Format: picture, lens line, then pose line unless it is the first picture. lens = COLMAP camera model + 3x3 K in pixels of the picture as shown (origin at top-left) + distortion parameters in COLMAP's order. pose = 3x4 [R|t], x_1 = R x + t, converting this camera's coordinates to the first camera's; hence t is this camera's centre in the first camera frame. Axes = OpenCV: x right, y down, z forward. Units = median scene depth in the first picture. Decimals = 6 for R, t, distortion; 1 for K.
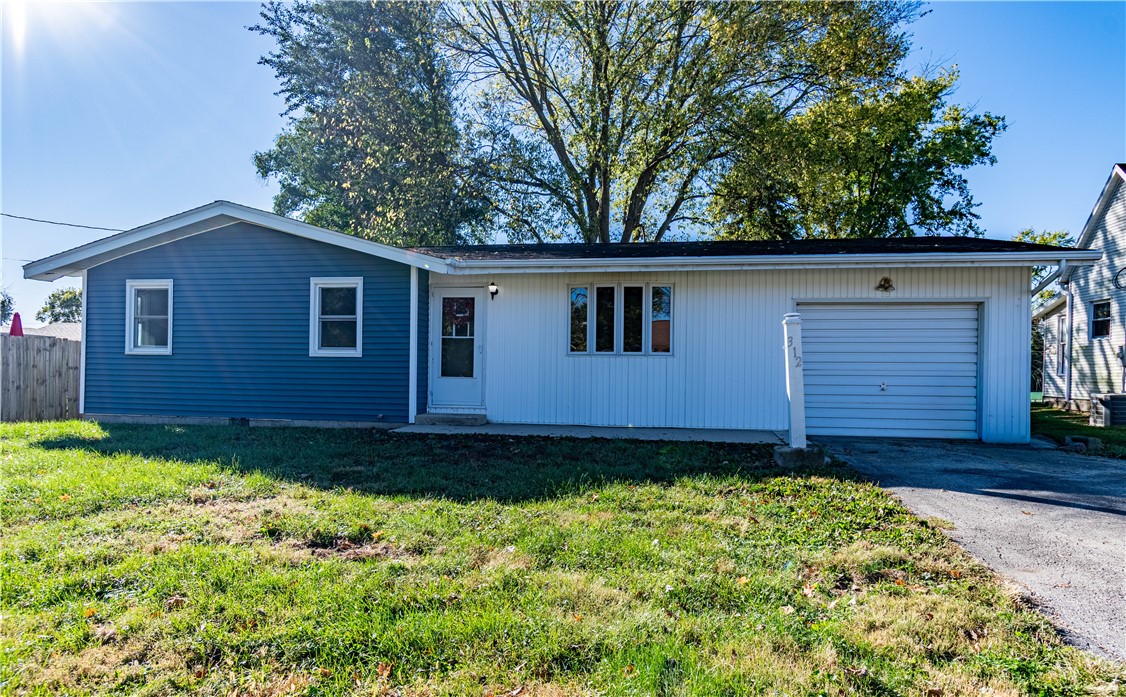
lens RADIAL K [[680.6, 0, 563.1], [0, 680.6, 353.0], [0, 0, 1]] dist [0.024847, 0.000552]
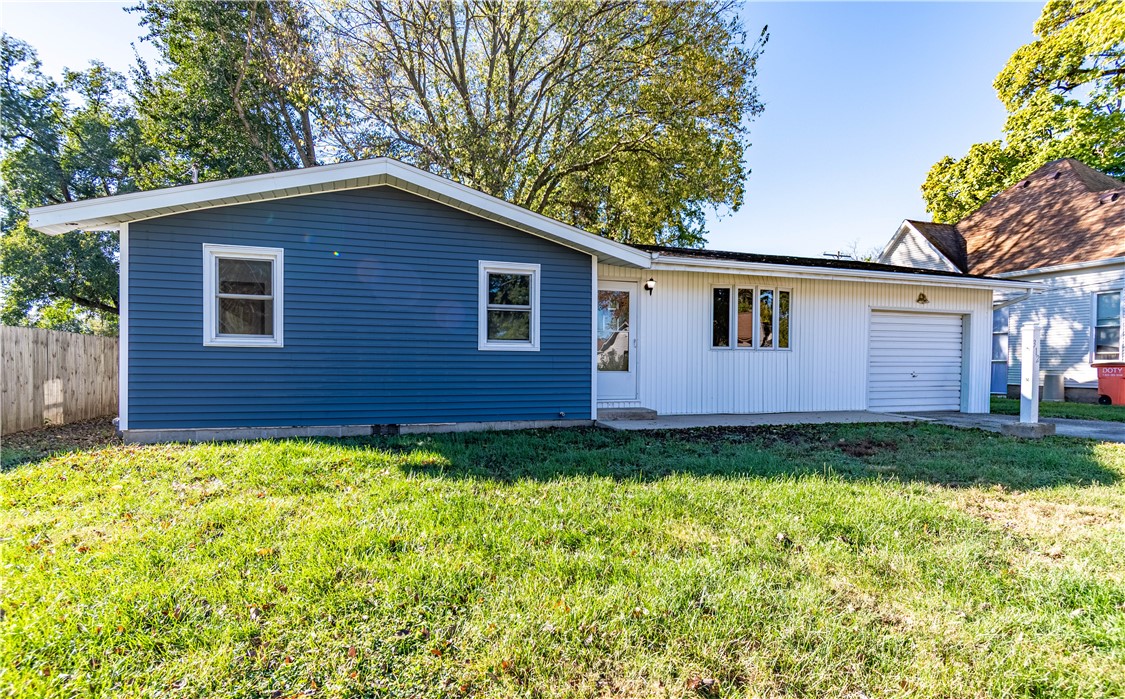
lens RADIAL K [[625.3, 0, 562.6], [0, 625.3, 348.8], [0, 0, 1]] dist [0.012778, -0.000316]
pose [[0.873771, 0.004027, 0.486321, -0.668087], [-0.010862, 0.999878, 0.011236, -0.006794], [-0.486216, -0.015100, 0.873708, 0.242331]]
